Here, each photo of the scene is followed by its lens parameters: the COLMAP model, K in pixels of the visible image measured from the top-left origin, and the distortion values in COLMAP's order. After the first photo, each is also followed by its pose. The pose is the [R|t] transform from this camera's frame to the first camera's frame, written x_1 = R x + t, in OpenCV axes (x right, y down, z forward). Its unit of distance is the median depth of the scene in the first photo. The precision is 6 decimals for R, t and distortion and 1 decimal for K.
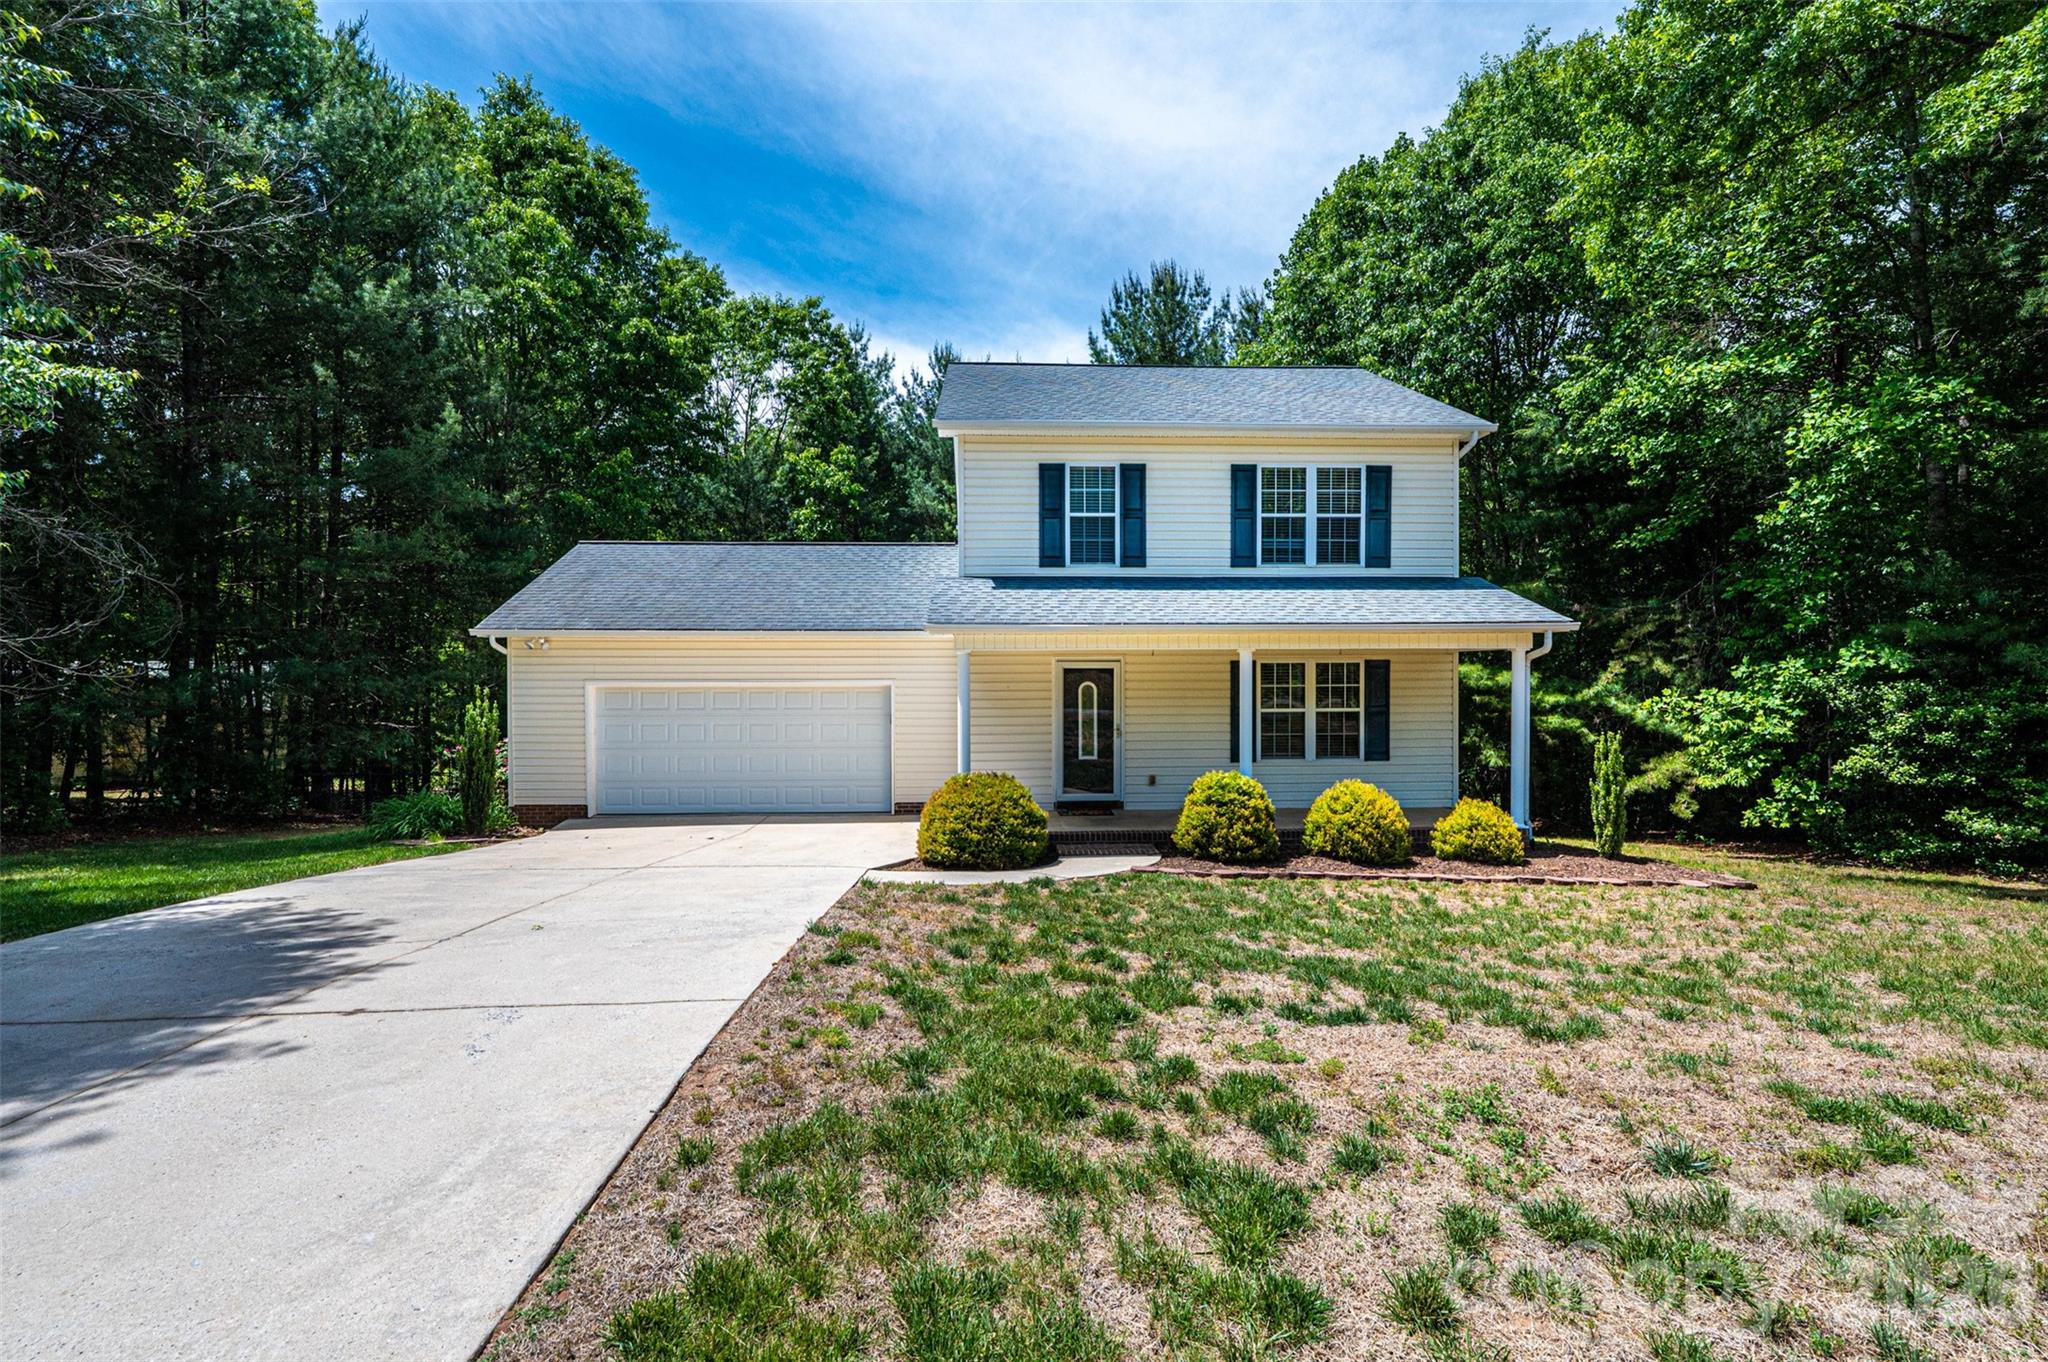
lens RADIAL K [[907.1, 0, 1027.9], [0, 907.1, 688.6], [0, 0, 1]] dist [0.002956, -0.000810]
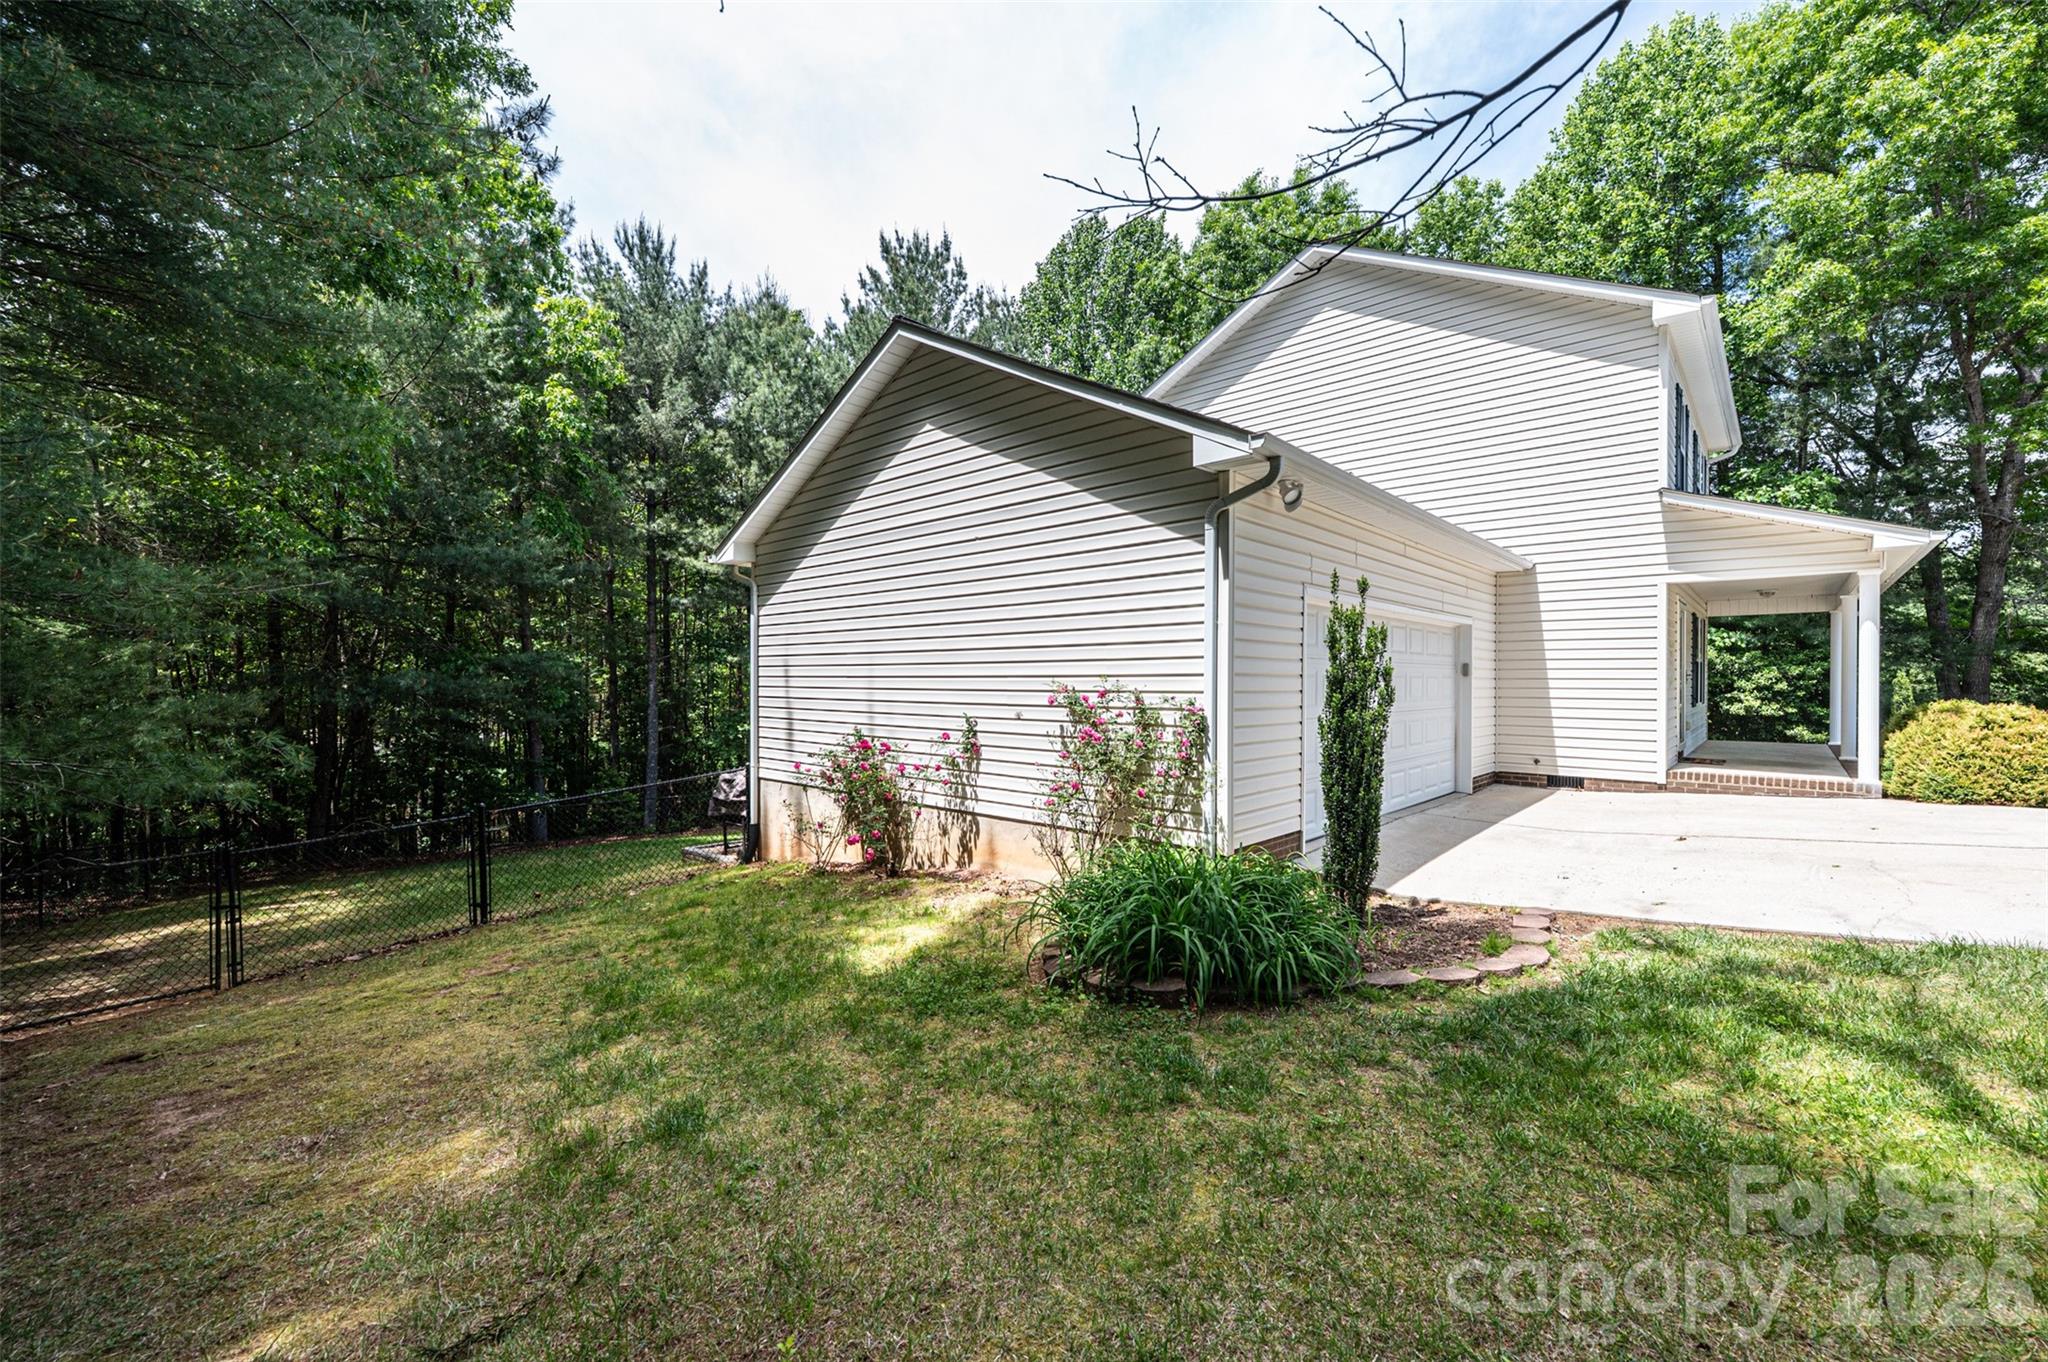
lens RADIAL K [[826.1, 0, 1014.0], [0, 826.1, 690.4], [0, 0, 1]] dist [0.004052, 0.000114]
pose [[0.726191, -0.002304, 0.687489, -1.016771], [0.009704, 0.999929, -0.006900, 0.057833], [-0.687425, 0.011682, 0.726162, 0.830007]]
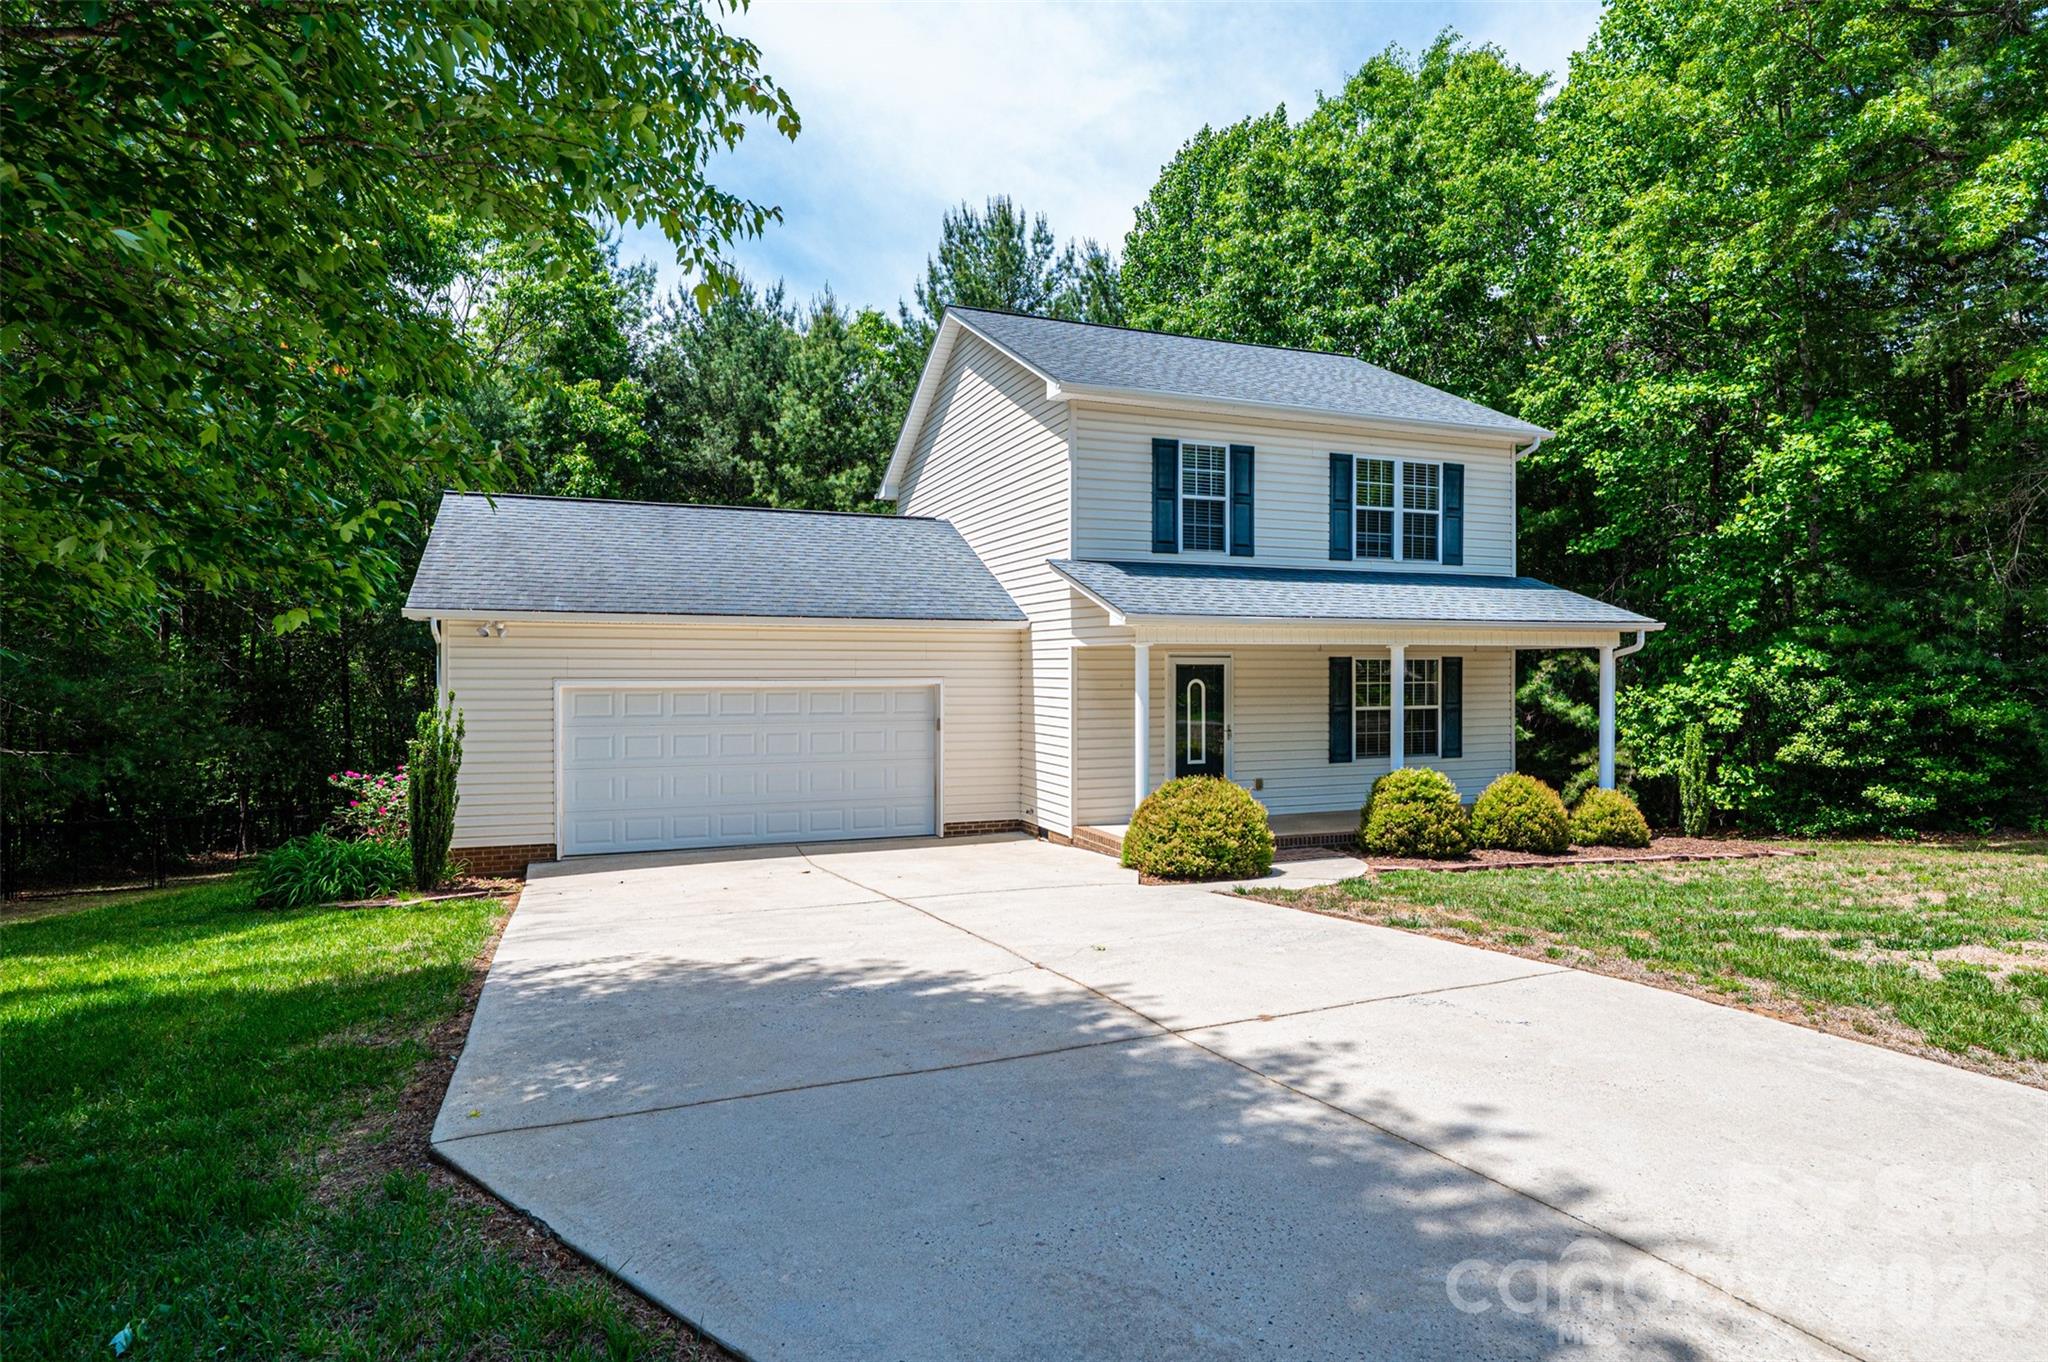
lens RADIAL K [[1108.1, 0, 1032.3], [0, 1108.1, 686.7], [0, 0, 1]] dist [0.003762, 0.000208]
pose [[0.943485, -0.003514, 0.331396, -0.463217], [0.006089, 0.999959, -0.006732, 0.006659], [-0.331359, 0.008369, 0.943468, -0.002396]]
